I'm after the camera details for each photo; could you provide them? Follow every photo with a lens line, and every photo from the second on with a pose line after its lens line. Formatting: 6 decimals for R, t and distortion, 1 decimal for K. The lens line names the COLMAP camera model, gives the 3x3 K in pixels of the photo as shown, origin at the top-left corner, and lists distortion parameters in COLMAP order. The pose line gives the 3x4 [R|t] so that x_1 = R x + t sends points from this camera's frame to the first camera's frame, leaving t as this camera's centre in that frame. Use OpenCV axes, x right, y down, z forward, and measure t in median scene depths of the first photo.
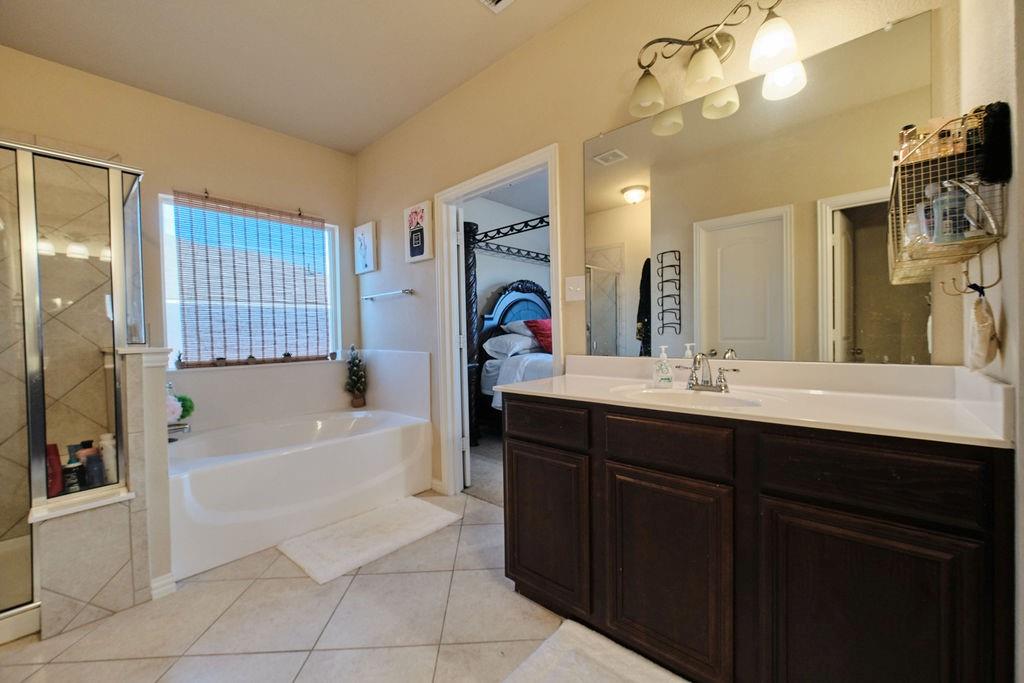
lens RADIAL K [[404.8, 0, 513.7], [0, 404.8, 341.9], [0, 0, 1]] dist [-0.007651, 0.000278]
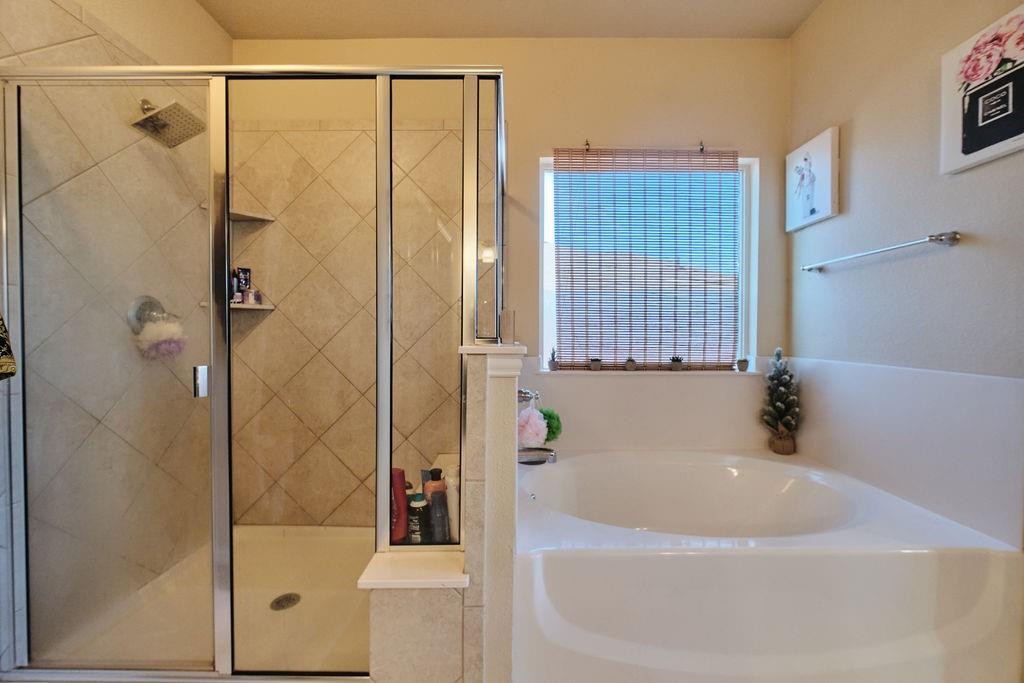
lens RADIAL K [[404.8, 0, 513.7], [0, 404.8, 341.9], [0, 0, 1]] dist [-0.007651, 0.000278]
pose [[0.669910, 0.035187, -0.741608, -0.254009], [-0.032693, 0.999305, 0.017882, -0.001491], [0.741722, 0.012266, 0.670595, 0.357236]]
